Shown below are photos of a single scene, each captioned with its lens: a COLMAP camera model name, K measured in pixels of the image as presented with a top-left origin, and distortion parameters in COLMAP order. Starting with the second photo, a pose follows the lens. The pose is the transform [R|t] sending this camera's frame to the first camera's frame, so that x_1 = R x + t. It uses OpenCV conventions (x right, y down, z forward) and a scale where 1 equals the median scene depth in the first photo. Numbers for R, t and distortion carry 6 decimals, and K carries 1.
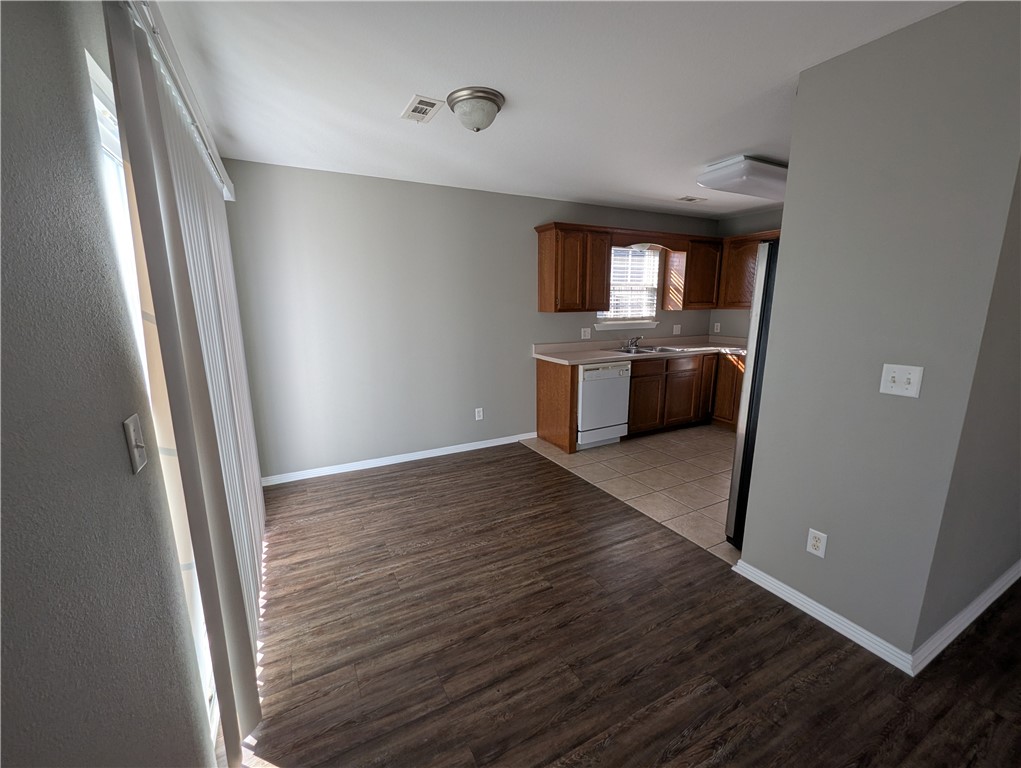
lens RADIAL K [[423.7, 0, 510.3], [0, 423.7, 384.8], [0, 0, 1]] dist [0.003926, 0.001035]
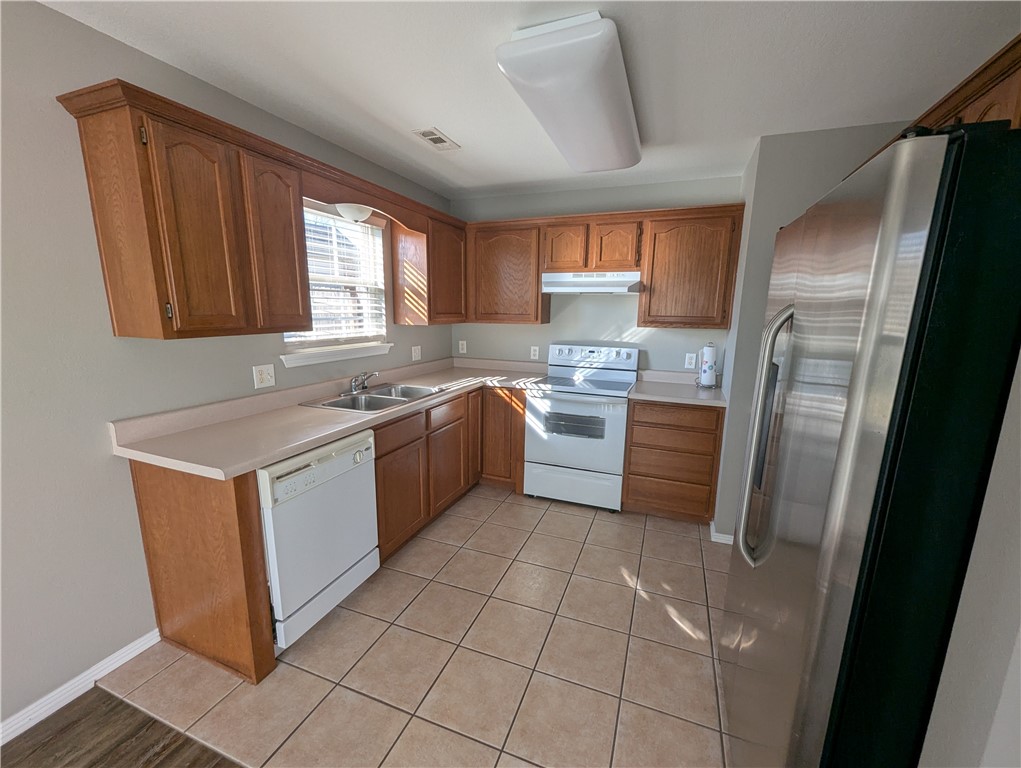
lens RADIAL K [[423.7, 0, 510.8], [0, 423.7, 388.9], [0, 0, 1]] dist [0.003926, 0.001035]
pose [[0.756788, -0.106680, 0.644896, 0.078909], [0.109165, 0.993364, 0.036219, -0.094473], [-0.644480, 0.042990, 0.763412, 0.454574]]
